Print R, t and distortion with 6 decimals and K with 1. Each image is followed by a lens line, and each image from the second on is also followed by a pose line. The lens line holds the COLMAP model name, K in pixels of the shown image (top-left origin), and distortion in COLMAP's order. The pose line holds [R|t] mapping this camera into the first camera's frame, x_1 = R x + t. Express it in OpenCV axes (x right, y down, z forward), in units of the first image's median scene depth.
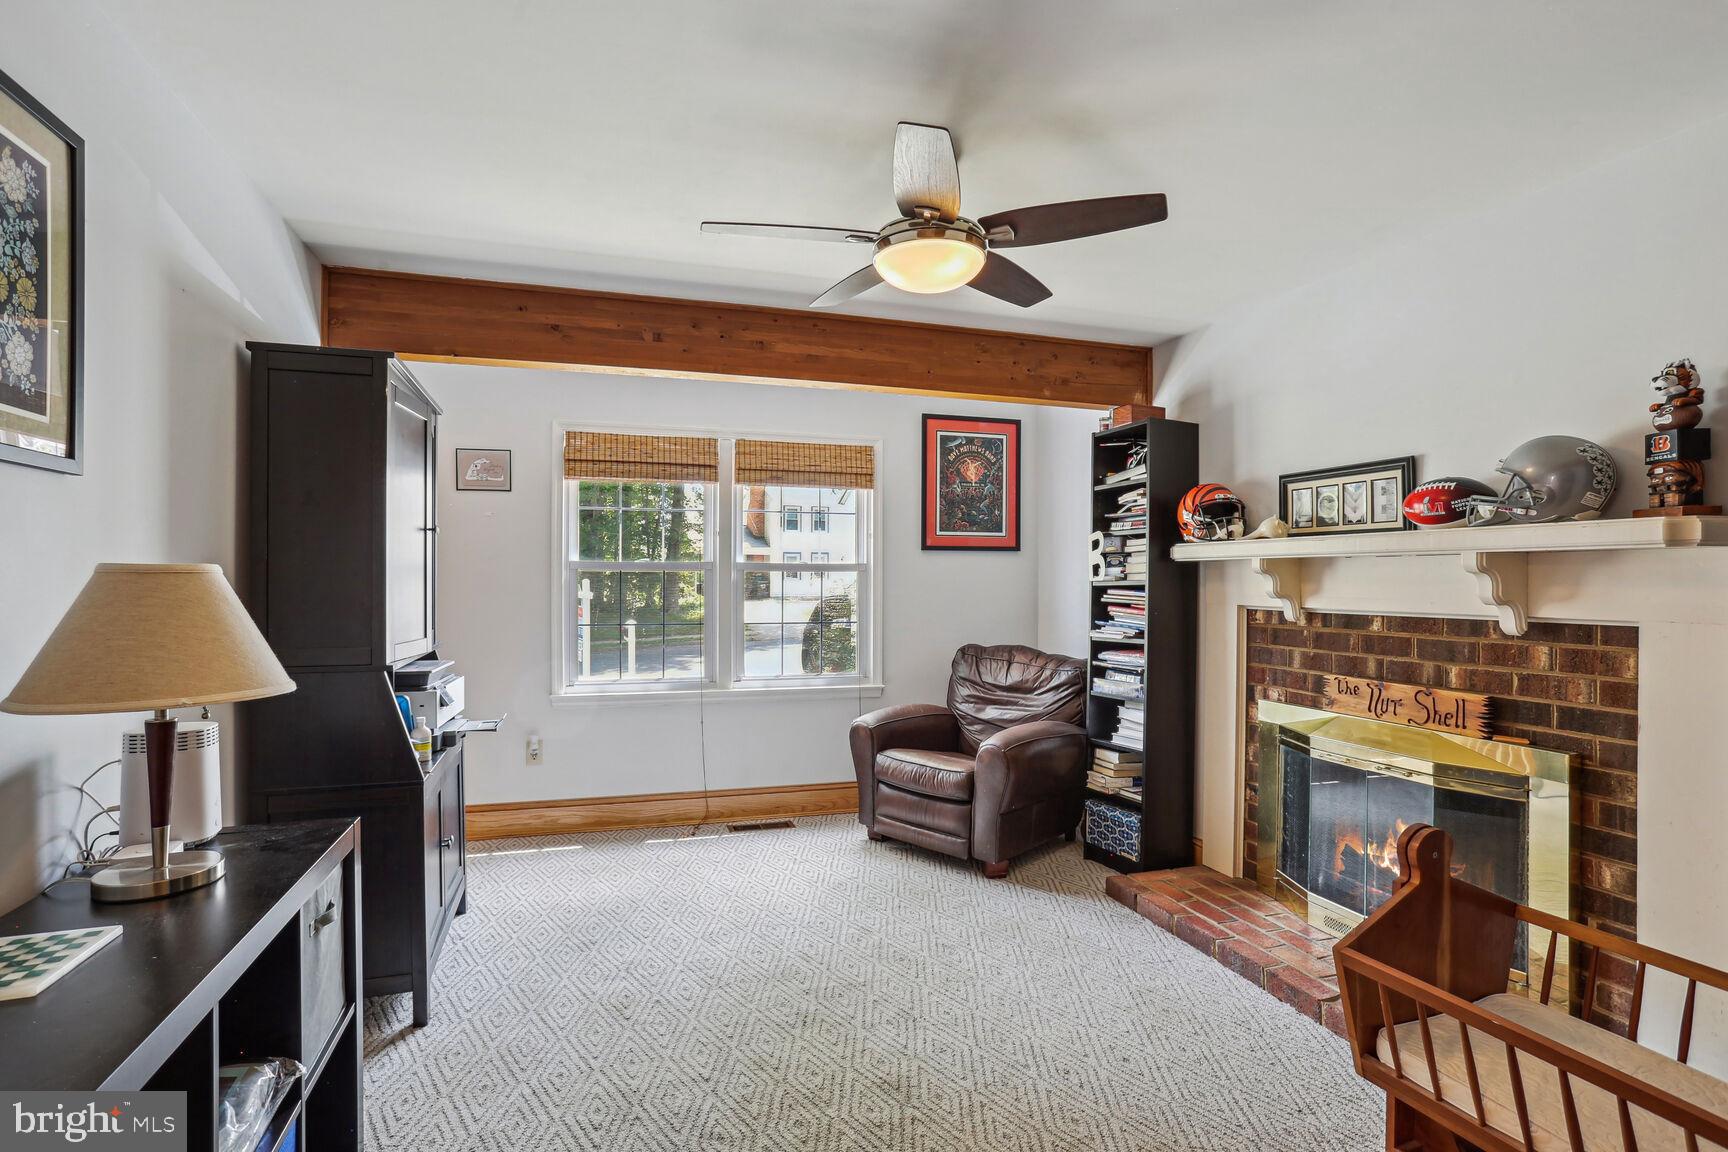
lens RADIAL K [[844.1, 0, 859.0], [0, 844.1, 576.3], [0, 0, 1]] dist [-0.045248, 0.024446]
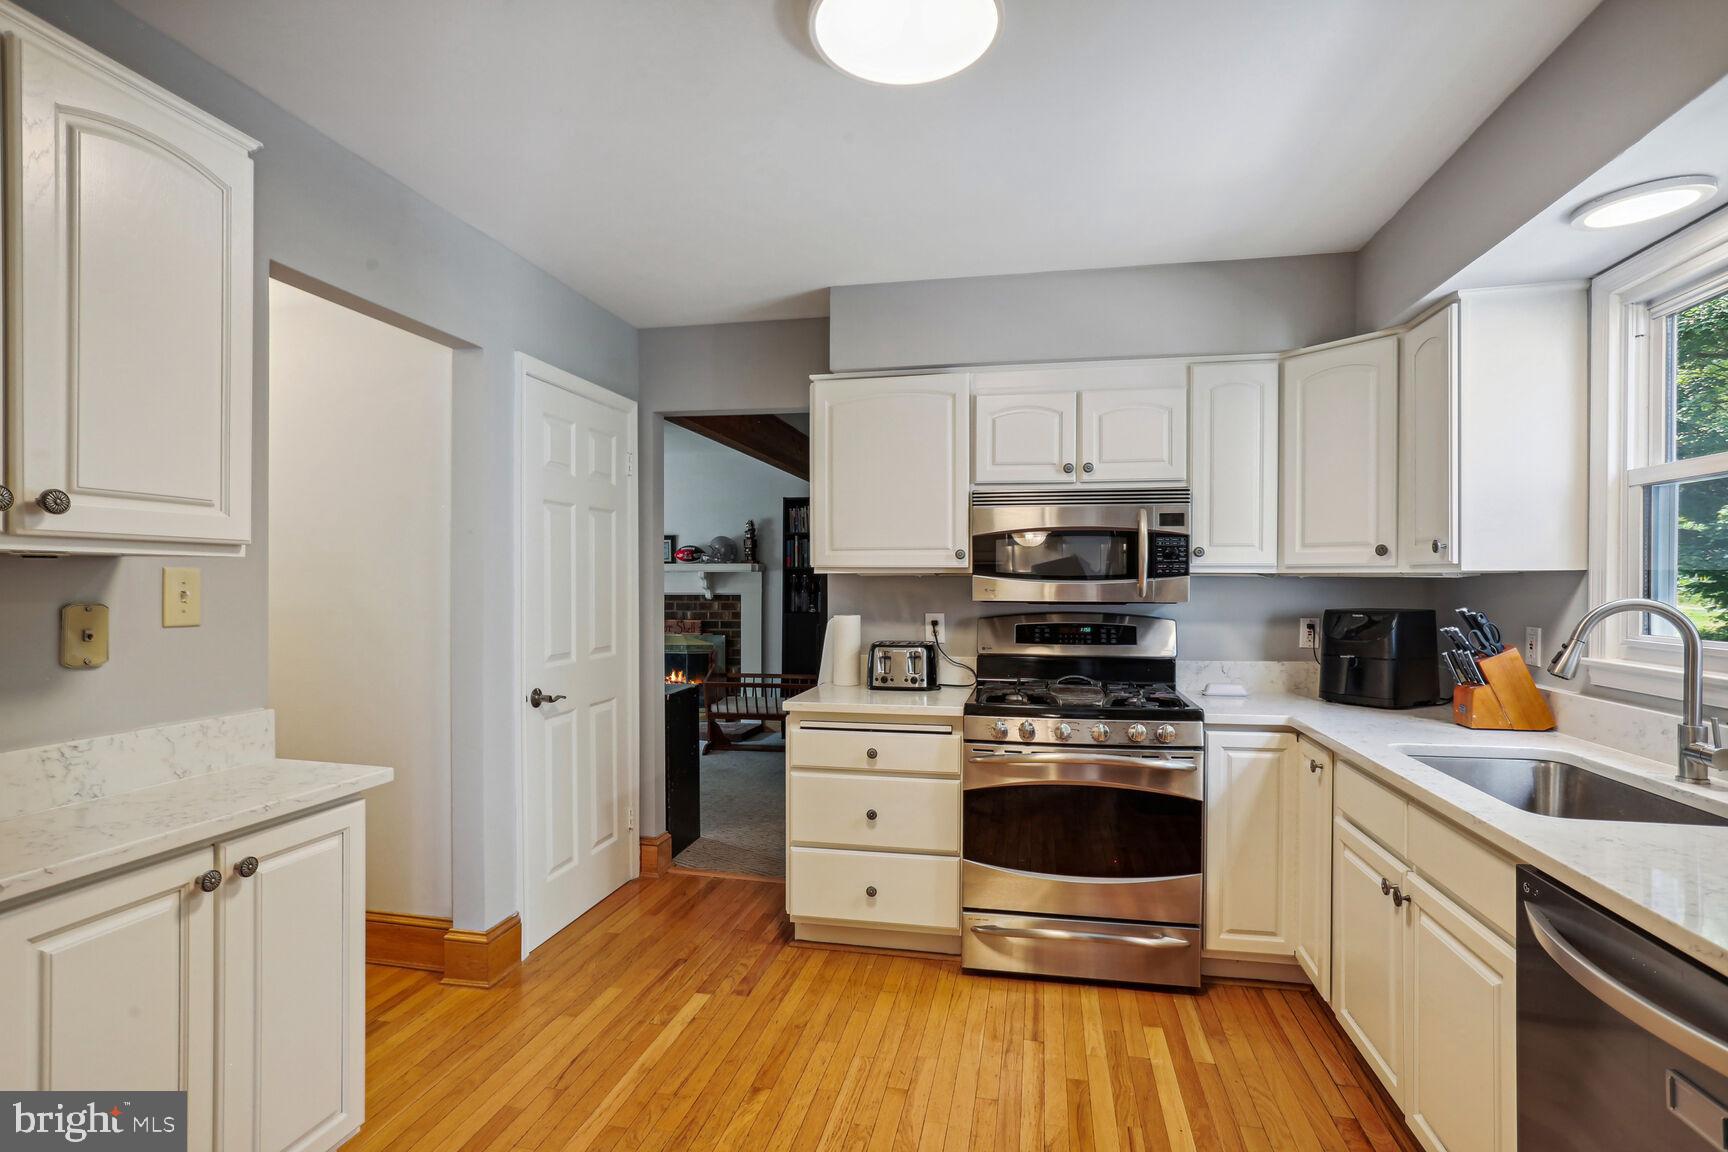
lens RADIAL K [[844.1, 0, 862.9], [0, 844.1, 583.1], [0, 0, 1]] dist [-0.045248, 0.024446]
pose [[0.493025, 0.003123, 0.870009, -1.497248], [-0.002126, 0.999995, -0.002385, 0.016256], [-0.870012, -0.000674, 0.493029, -0.939256]]
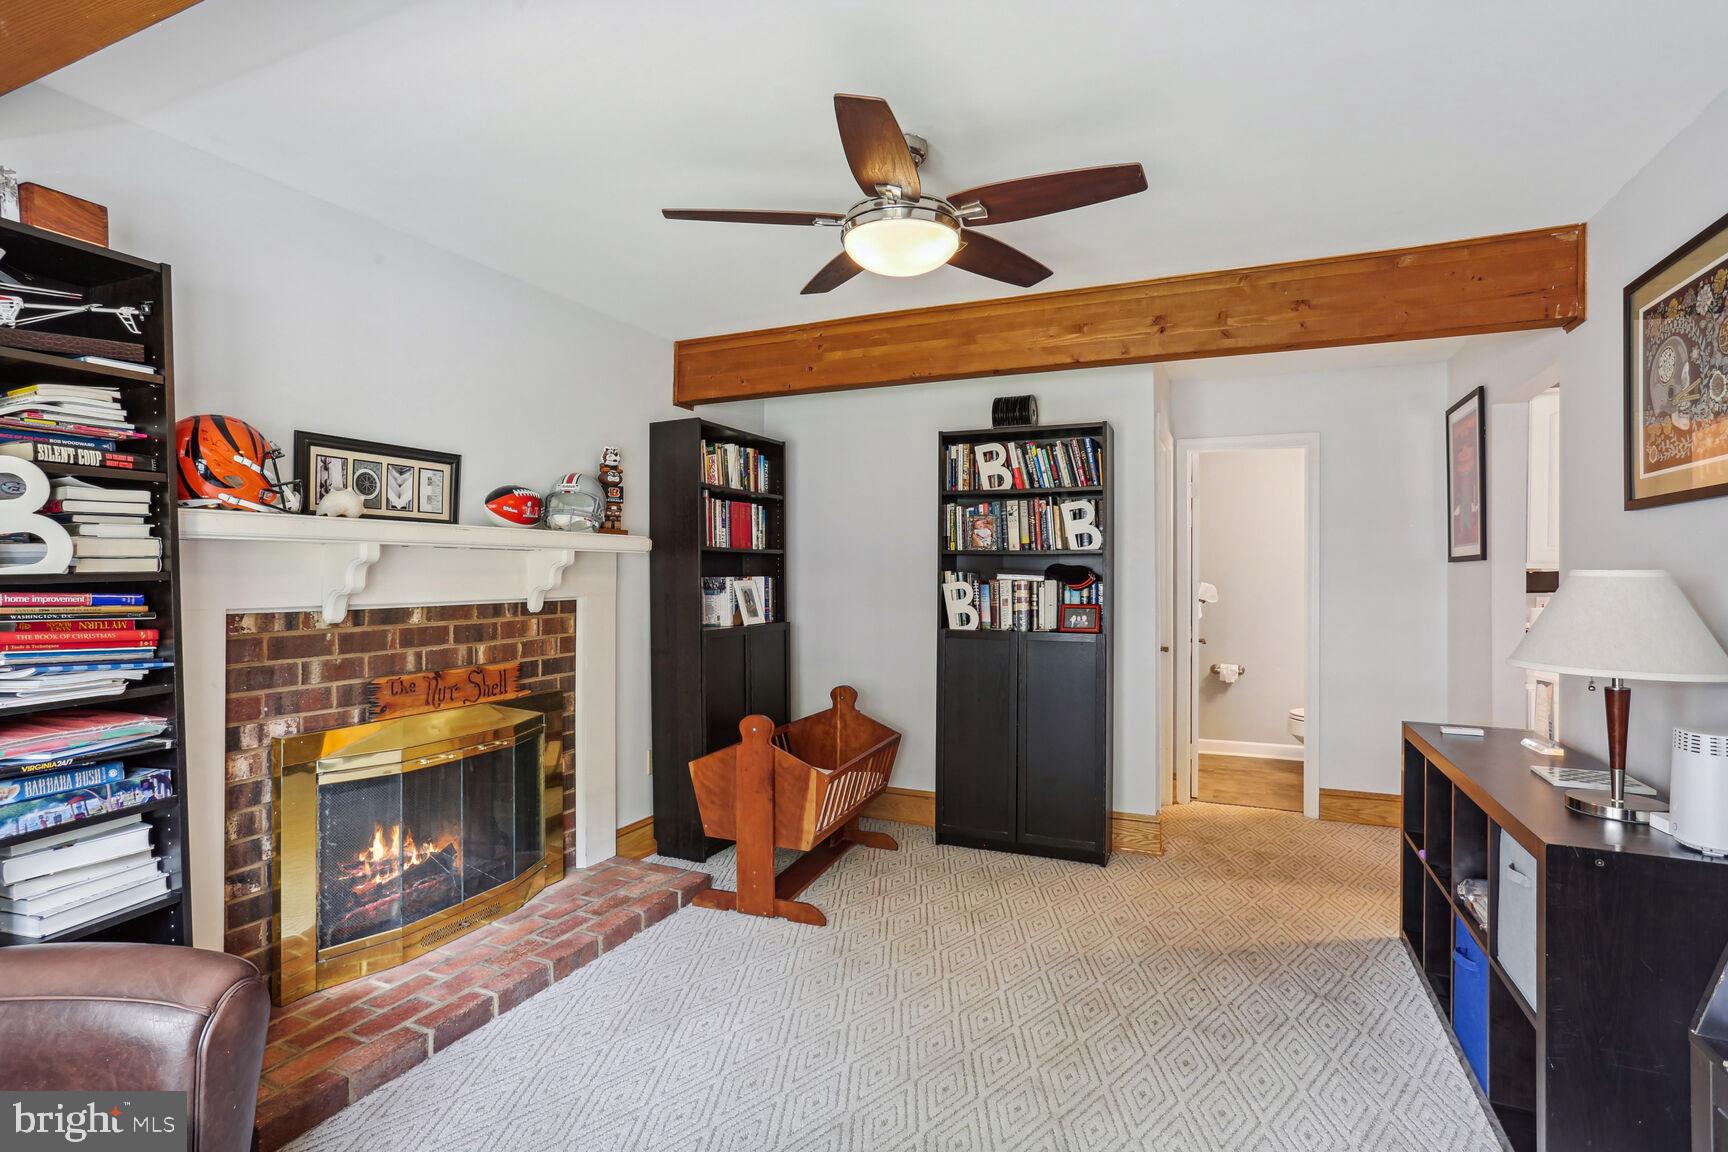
lens RADIAL K [[844.1, 0, 863.3], [0, 844.1, 569.6], [0, 0, 1]] dist [-0.045248, 0.024446]
pose [[-0.746307, 0.004687, 0.665585, -0.459865], [0.001232, 0.999983, -0.005661, 0.010155], [-0.665600, -0.003404, -0.746301, 1.516460]]
